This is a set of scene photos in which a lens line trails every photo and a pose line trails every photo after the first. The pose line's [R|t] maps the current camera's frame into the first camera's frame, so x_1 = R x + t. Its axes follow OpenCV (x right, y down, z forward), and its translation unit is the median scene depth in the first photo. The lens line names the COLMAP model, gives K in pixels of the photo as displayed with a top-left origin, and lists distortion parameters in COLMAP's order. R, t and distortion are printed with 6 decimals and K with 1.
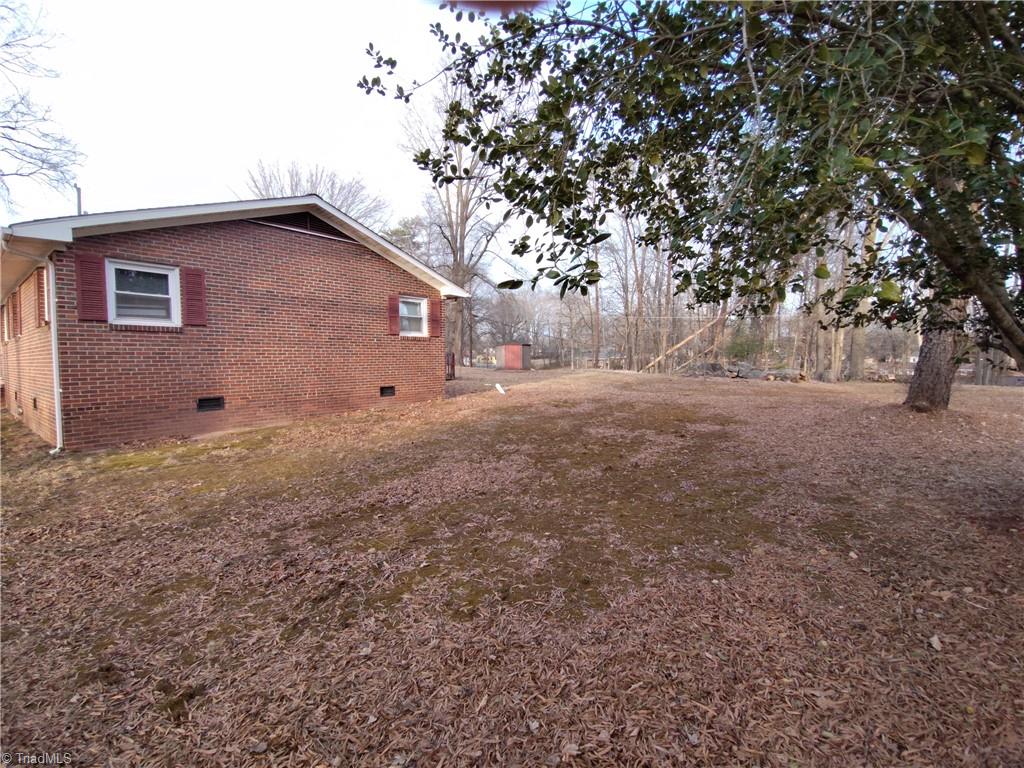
lens RADIAL K [[464.9, 0, 512.0], [0, 464.9, 384.0], [0, 0, 1]] dist [-0.015391, 0.001094]
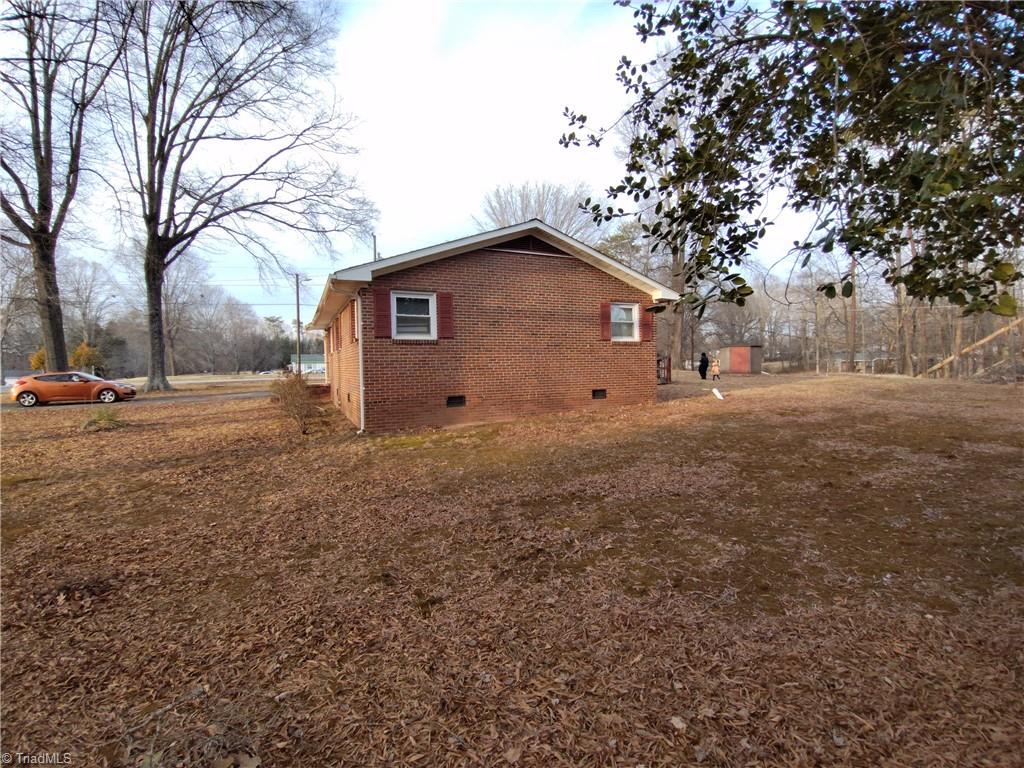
lens RADIAL K [[464.9, 0, 512.0], [0, 464.9, 384.0], [0, 0, 1]] dist [-0.015391, 0.001094]
pose [[0.893806, 0.010822, -0.448324, 0.076895], [-0.014147, 0.999892, -0.004068, 0.000244], [0.448231, 0.009978, 0.893862, -0.090415]]
